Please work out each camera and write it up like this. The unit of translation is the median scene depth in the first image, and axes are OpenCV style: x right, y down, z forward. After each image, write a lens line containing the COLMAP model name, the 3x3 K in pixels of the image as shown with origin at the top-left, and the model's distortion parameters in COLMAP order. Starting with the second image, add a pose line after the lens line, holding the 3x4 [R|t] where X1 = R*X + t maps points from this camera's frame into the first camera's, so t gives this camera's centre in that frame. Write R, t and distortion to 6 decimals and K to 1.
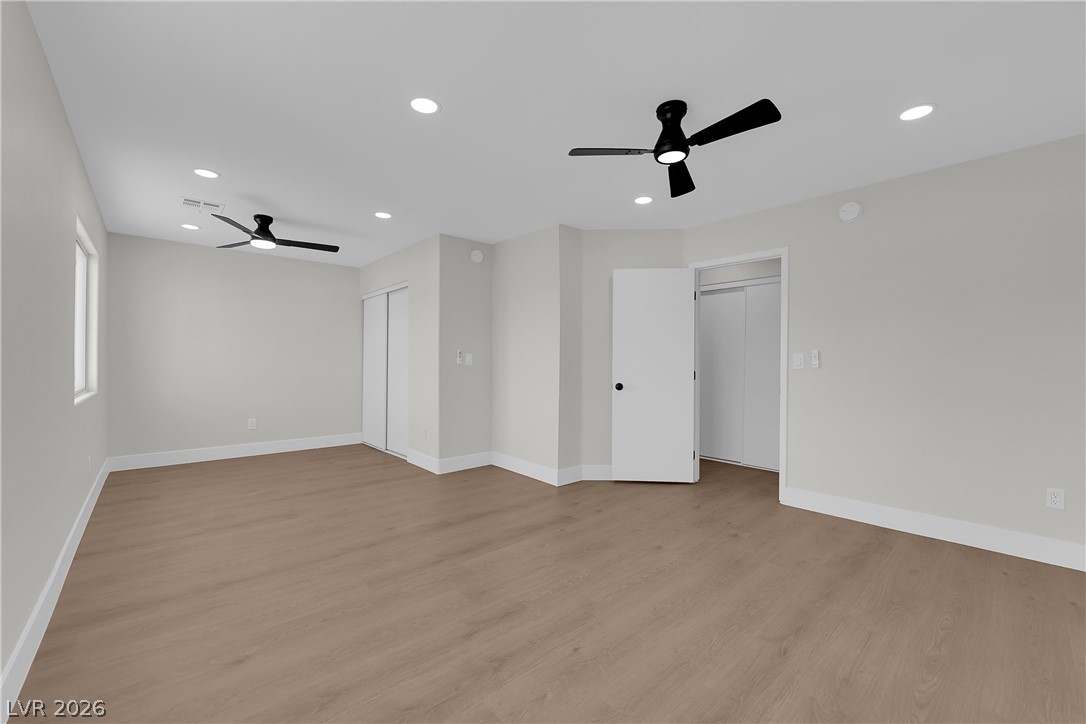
lens RADIAL K [[434.7, 0, 538.7], [0, 434.7, 361.0], [0, 0, 1]] dist [-0.017053, -0.000497]
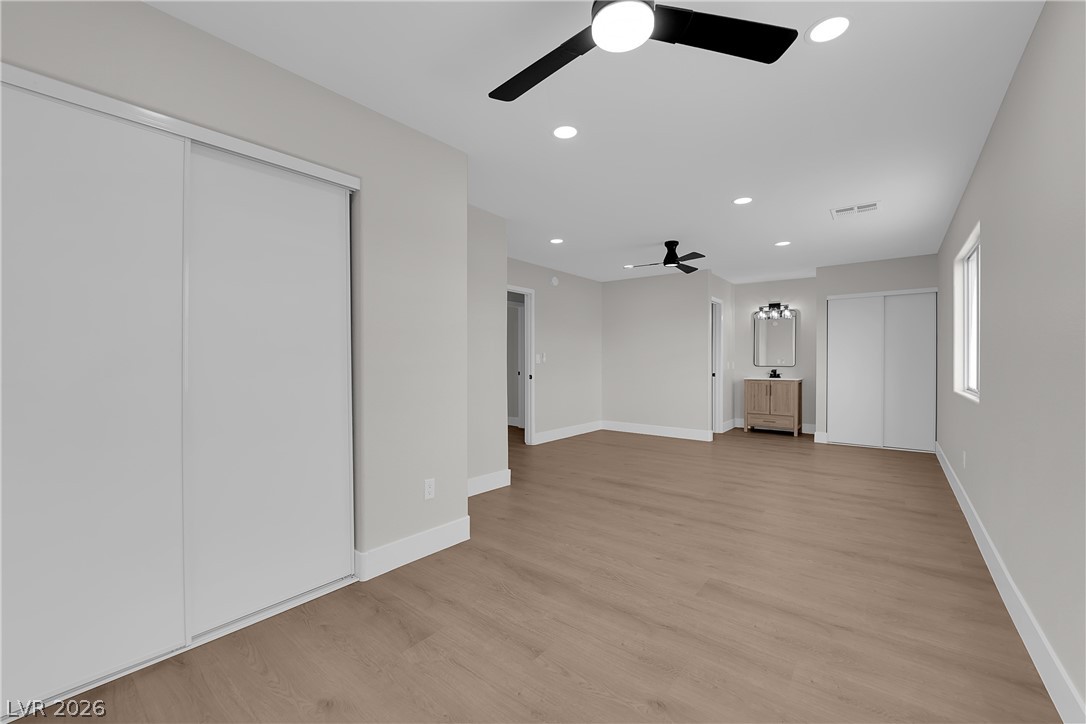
lens RADIAL K [[434.7, 0, 538.7], [0, 434.7, 361.0], [0, 0, 1]] dist [-0.017053, -0.000497]
pose [[-0.163983, -0.008687, 0.986425, -1.141775], [-0.006685, 0.999948, 0.007694, -0.004092], [-0.986441, -0.005332, -0.164032, 1.326797]]
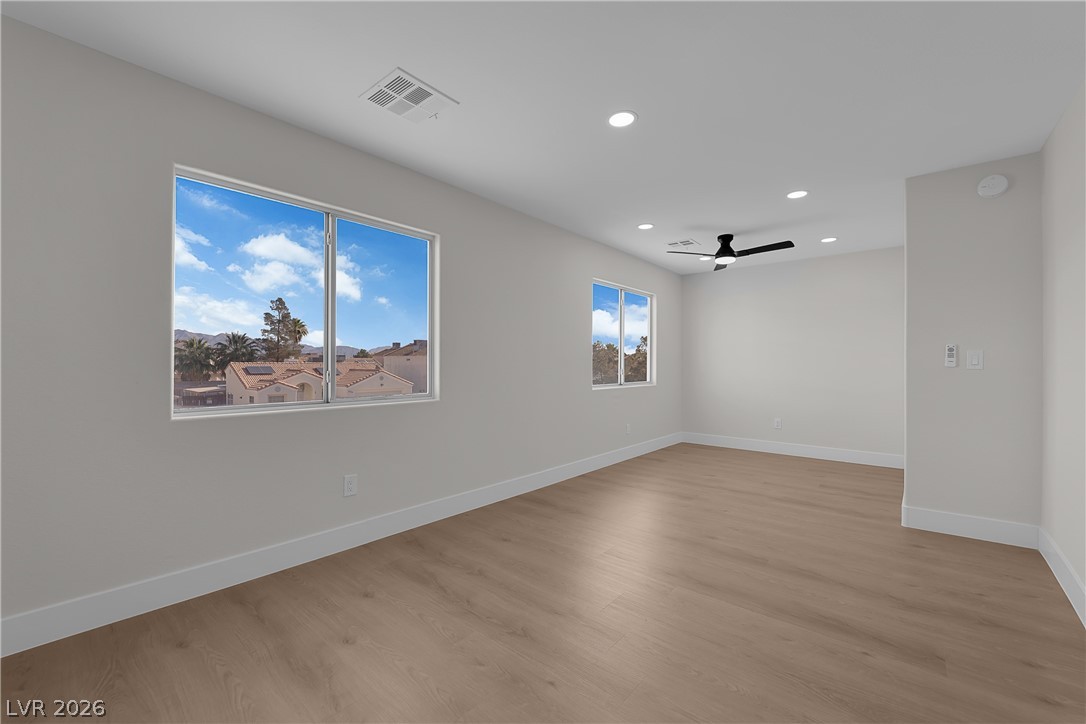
lens RADIAL K [[434.7, 0, 538.7], [0, 434.7, 361.0], [0, 0, 1]] dist [-0.017053, -0.000497]
pose [[0.129512, -0.010990, -0.991517, 0.499390], [0.002186, 0.999939, -0.010798, 0.004611], [0.991575, -0.000769, 0.129528, 0.438955]]
